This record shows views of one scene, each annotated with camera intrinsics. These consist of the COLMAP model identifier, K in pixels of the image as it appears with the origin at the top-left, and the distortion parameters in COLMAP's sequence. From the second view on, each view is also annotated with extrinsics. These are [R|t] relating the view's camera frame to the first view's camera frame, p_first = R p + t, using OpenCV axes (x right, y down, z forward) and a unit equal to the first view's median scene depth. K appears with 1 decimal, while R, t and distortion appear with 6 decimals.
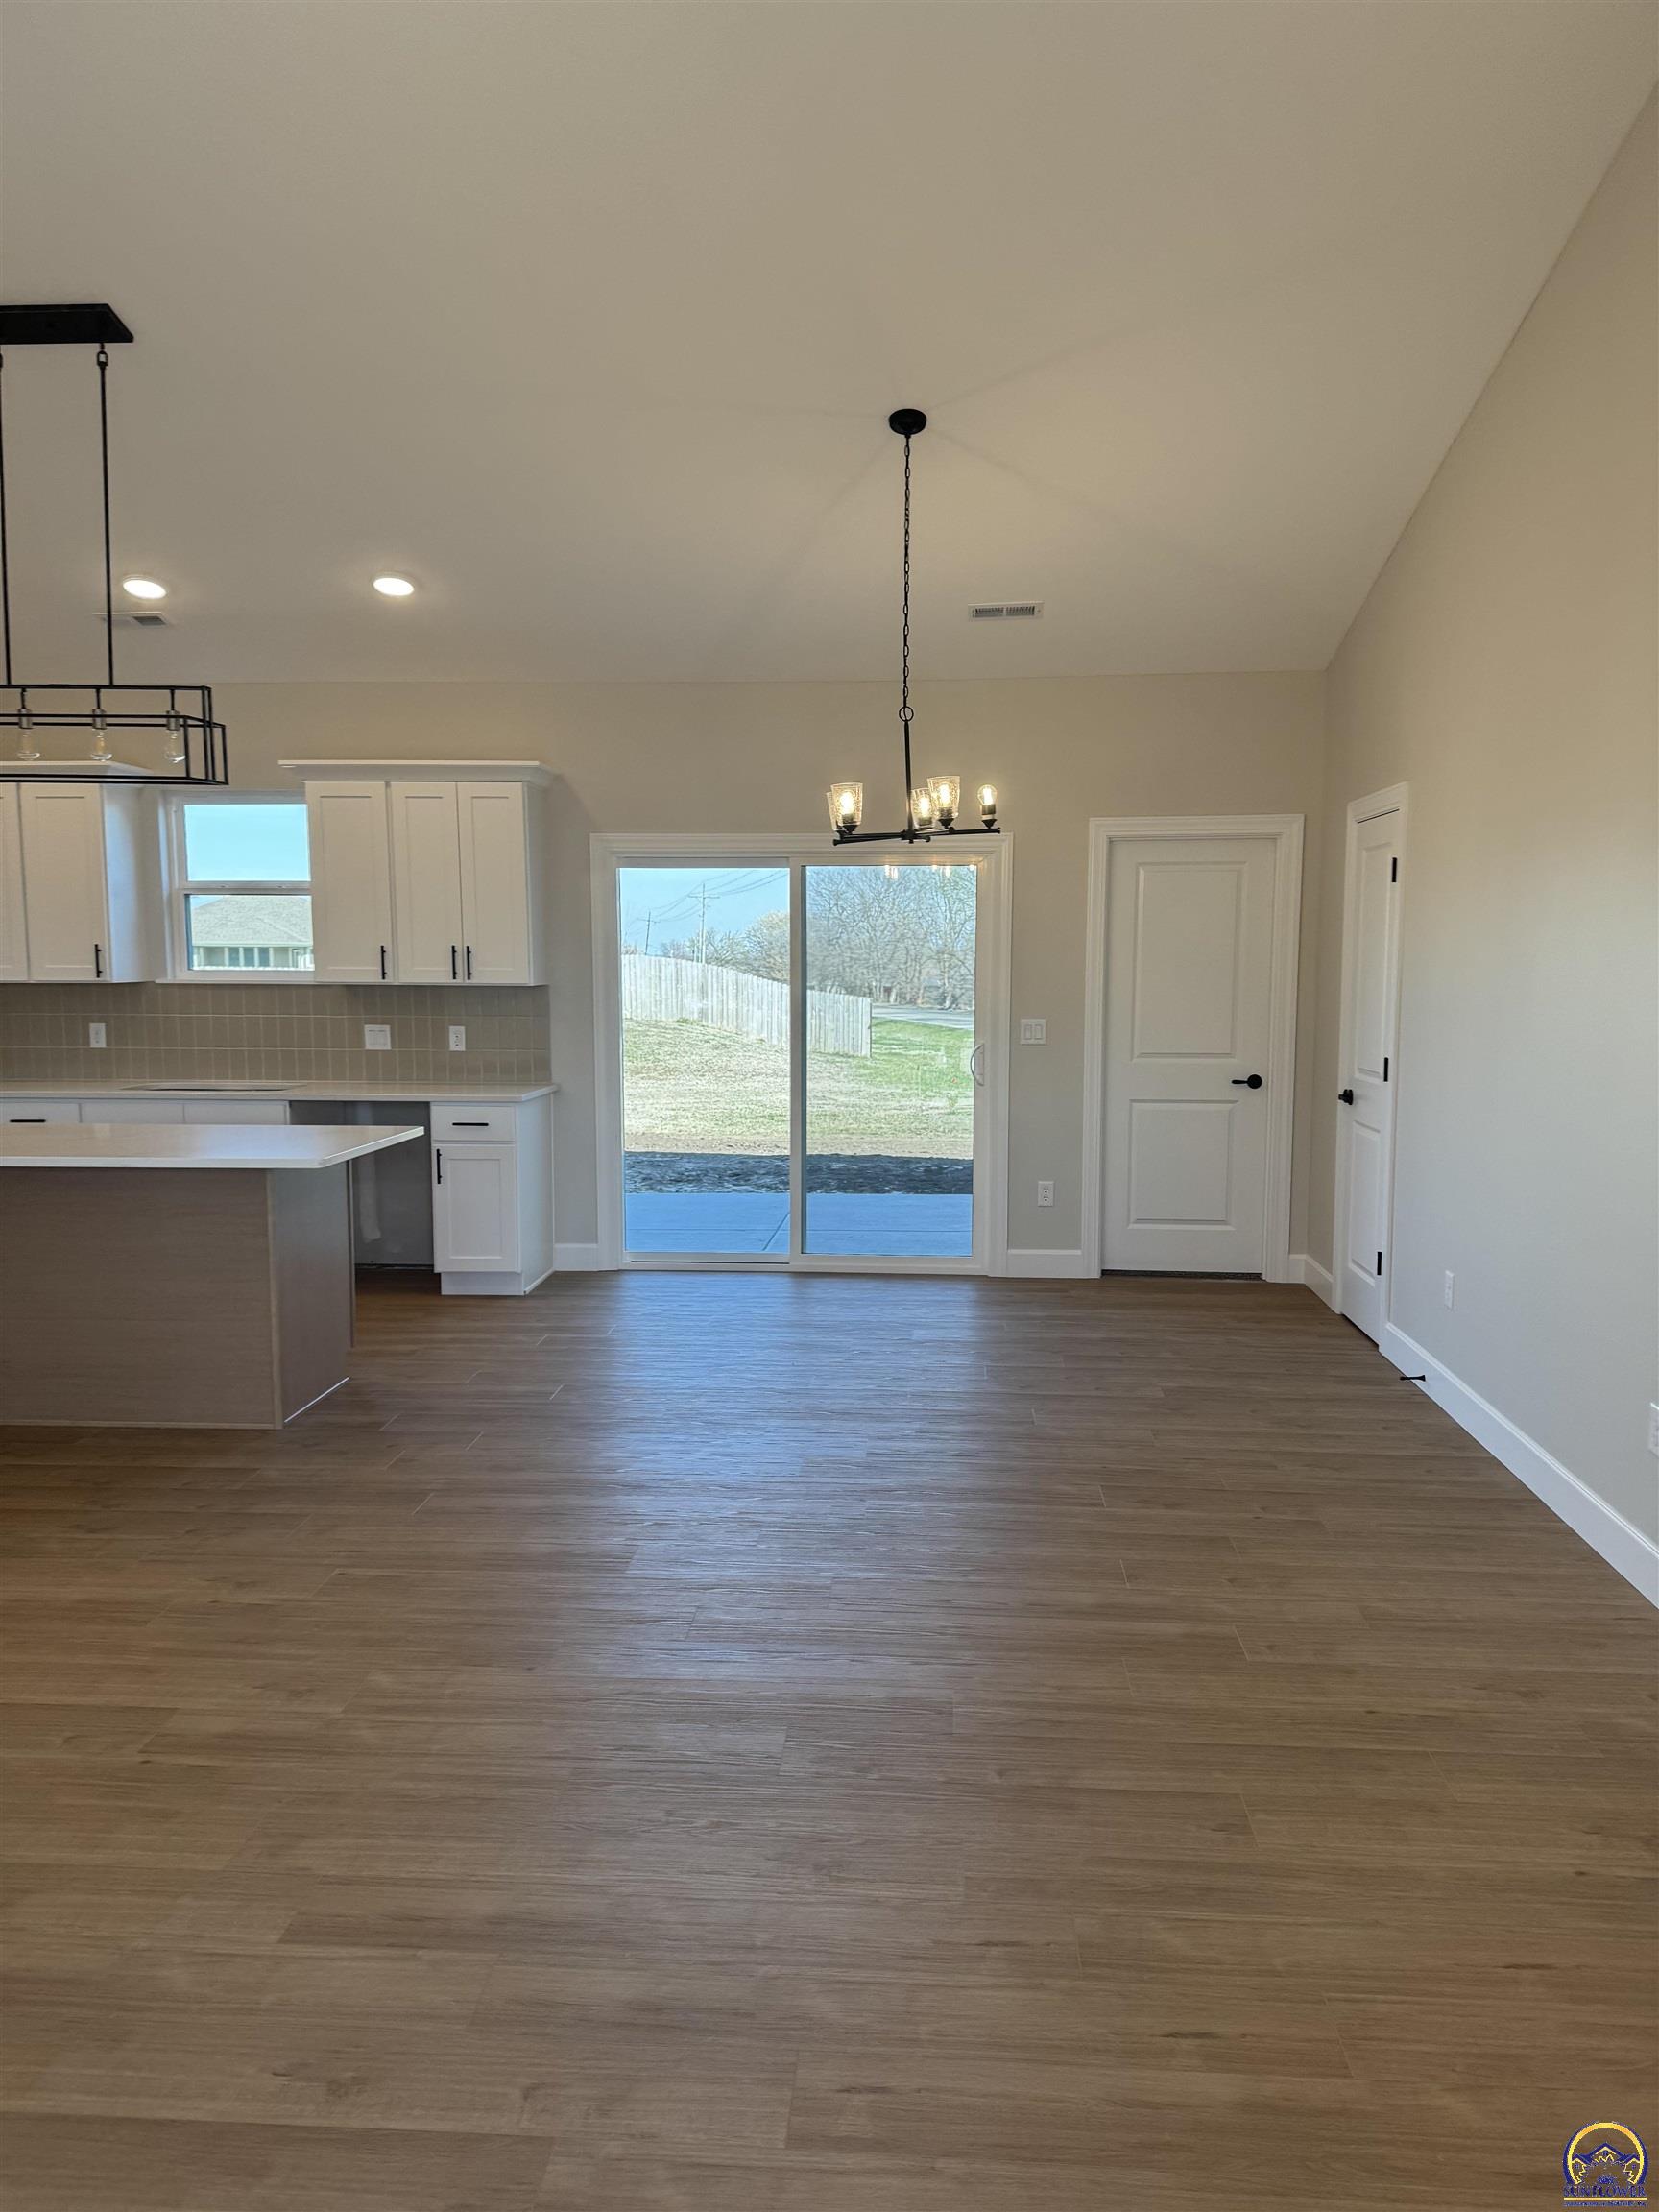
lens RADIAL K [[1544.4, 0, 853.0], [0, 1544.4, 1112.4], [0, 0, 1]] dist [0.159056, -0.256562]
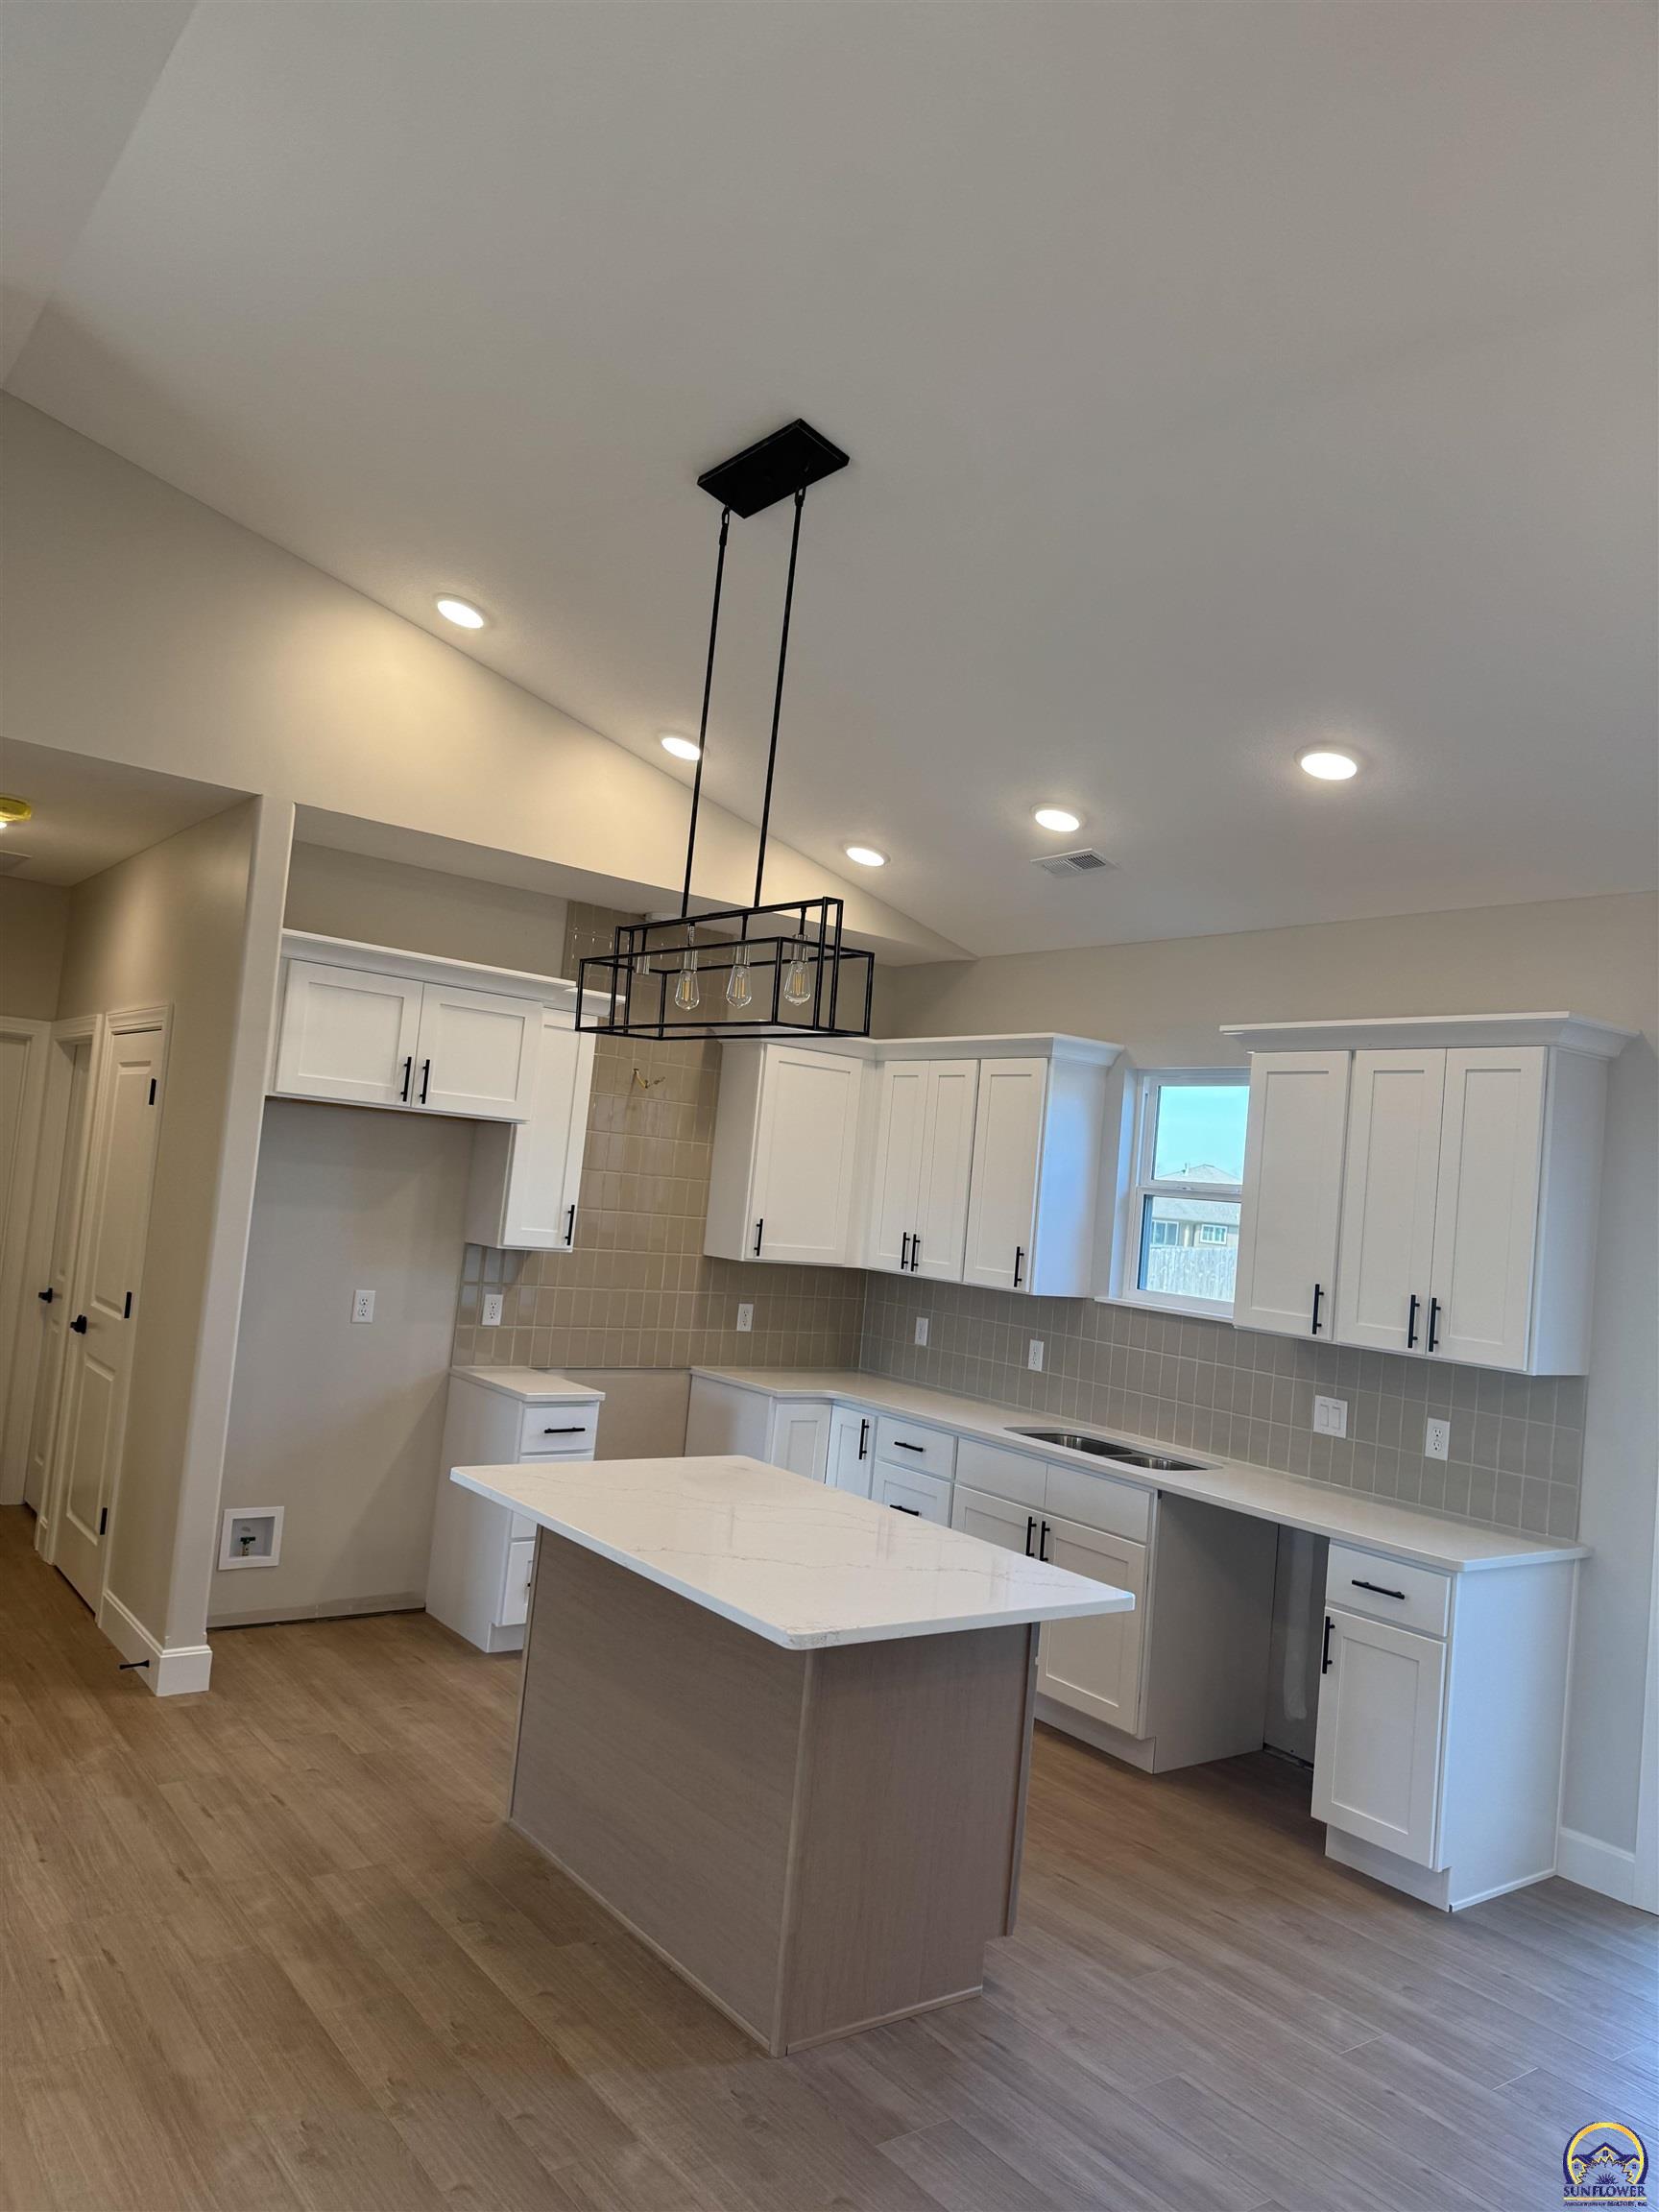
lens RADIAL K [[1544.3, 0, 816.7], [0, 1544.3, 1107.0], [0, 0, 1]] dist [0.094692, -0.114600]
pose [[0.640510, 0.018303, -0.767732, 0.087411], [-0.168256, 0.978770, -0.117040, -0.072773], [0.749291, 0.204141, 0.629991, 0.435131]]
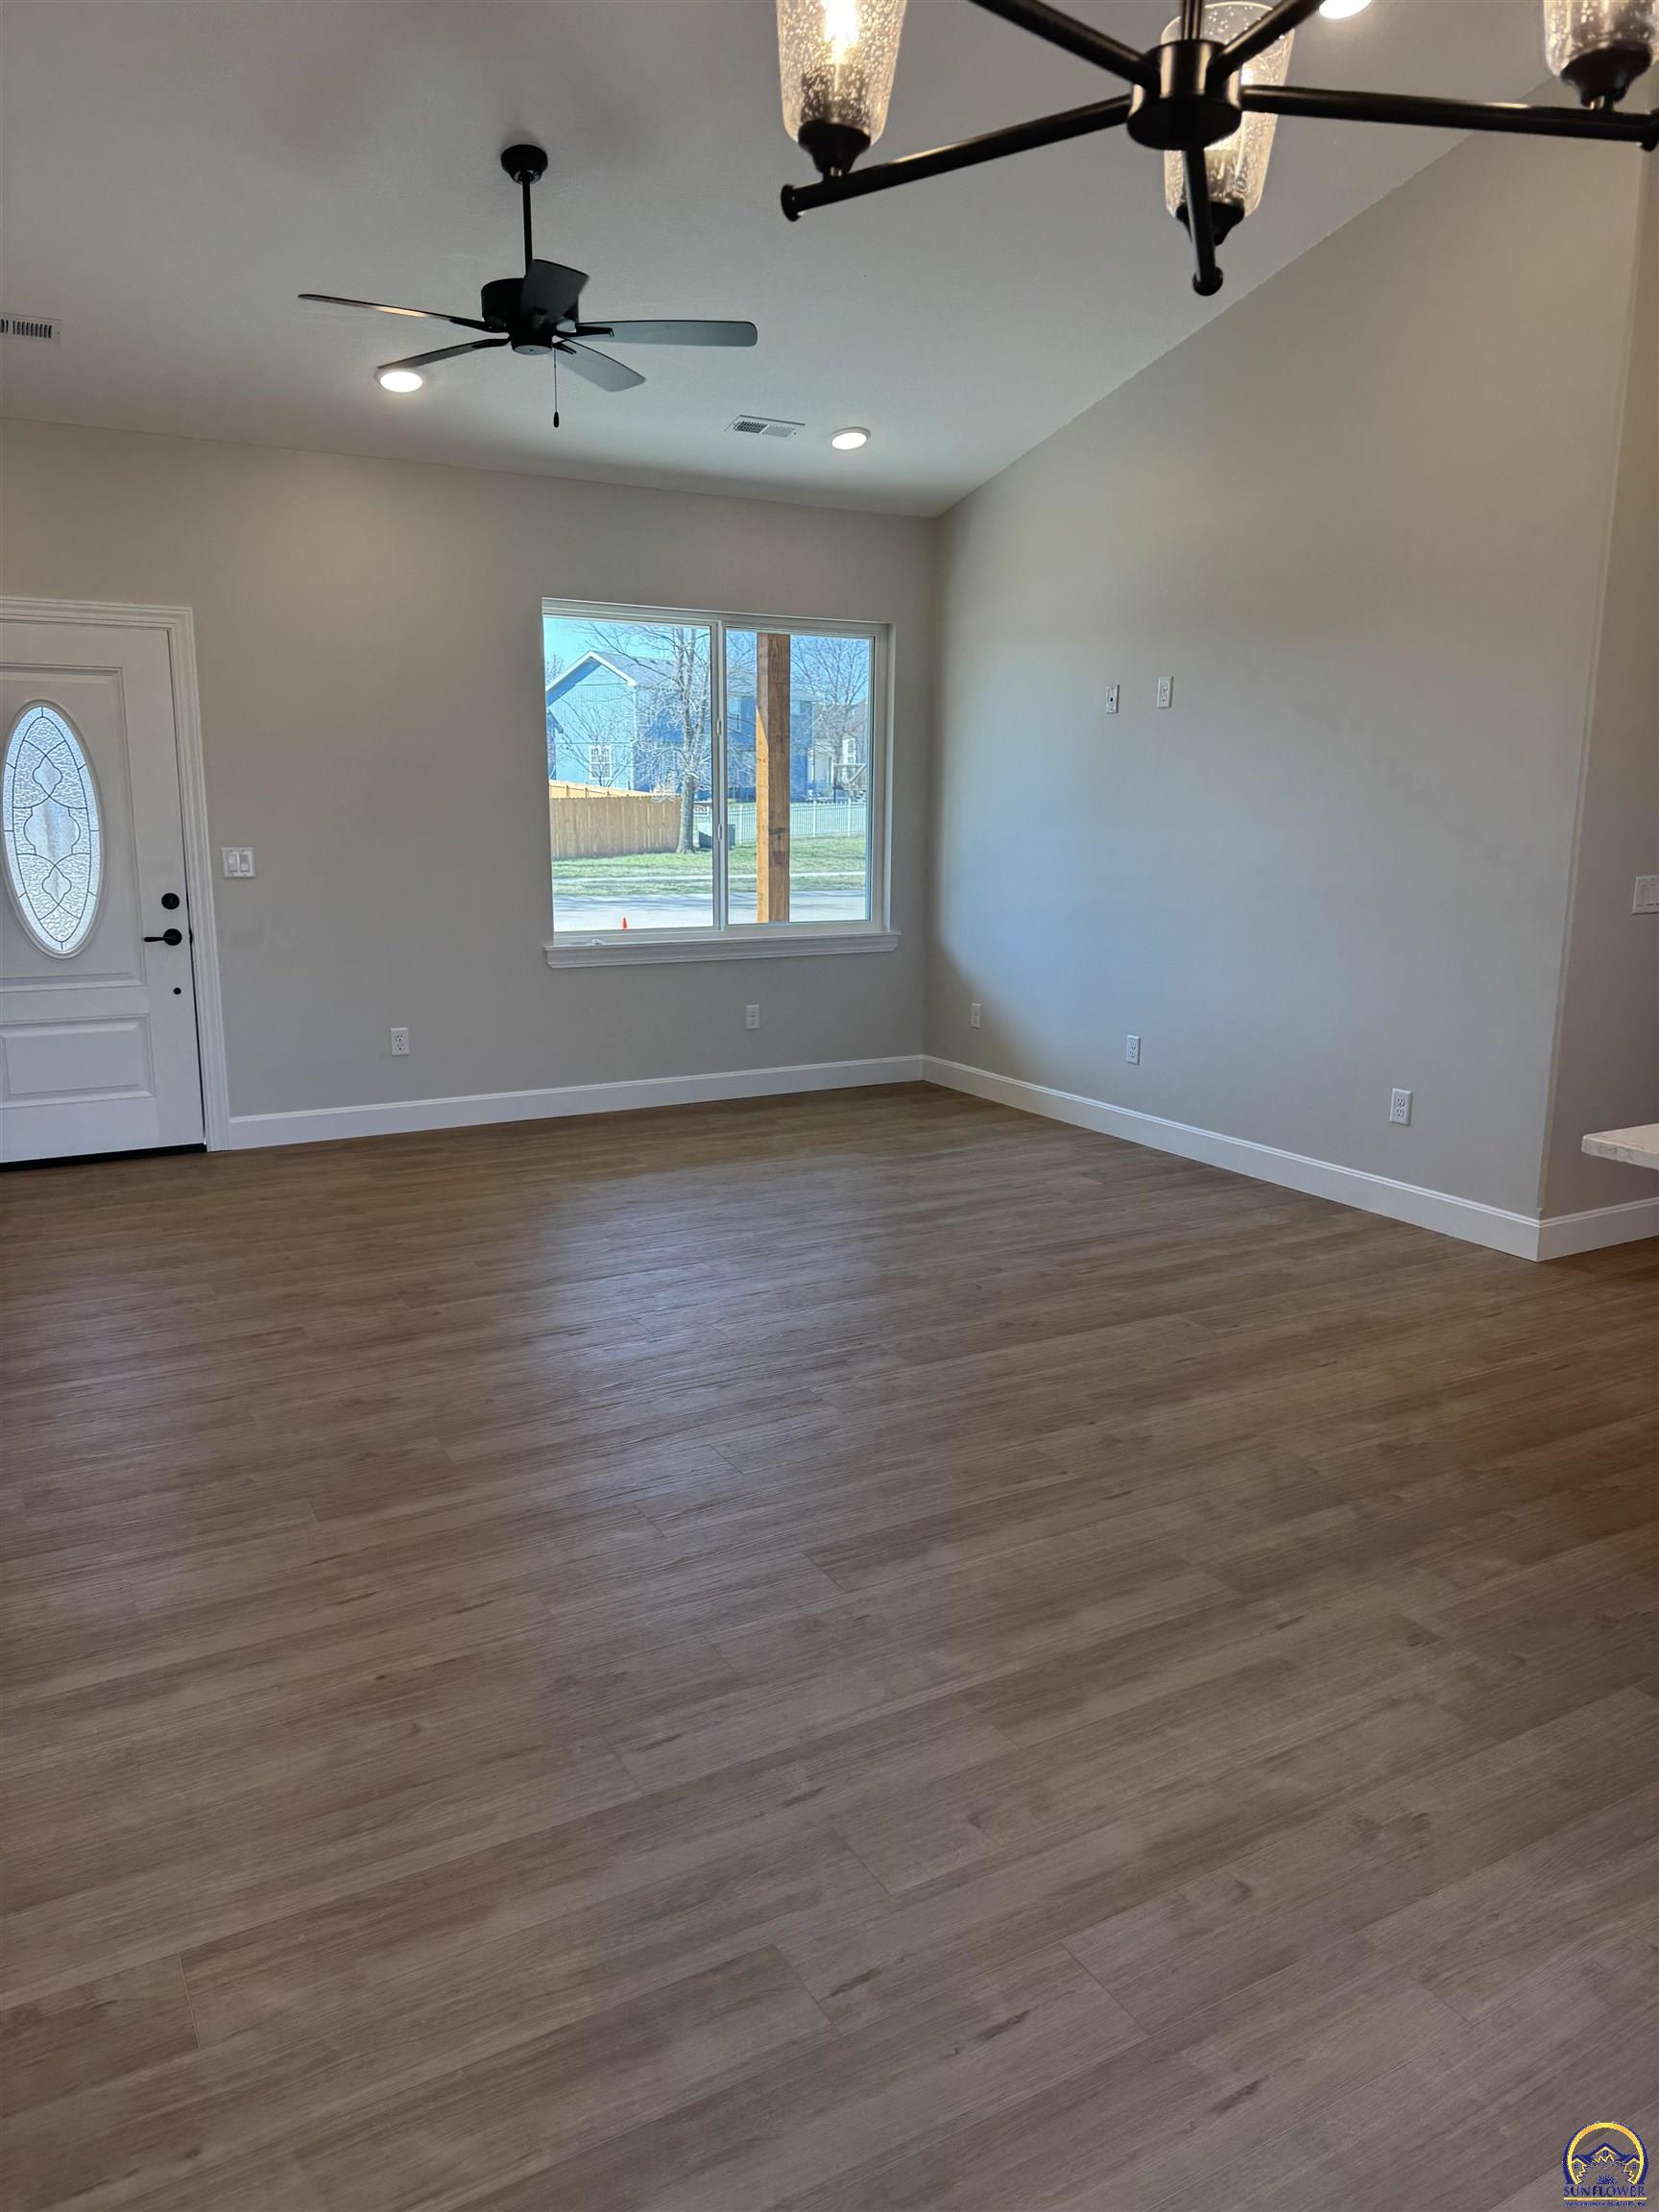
lens RADIAL K [[1537.5, 0, 814.0], [0, 1537.5, 1100.1], [0, 0, 1]] dist [0.171622, -0.302262]
pose [[-0.840326, 0.099327, -0.532904, 0.155492], [-0.063708, 0.958161, 0.279050, -0.095152], [0.538325, 0.268443, -0.798839, 0.965413]]
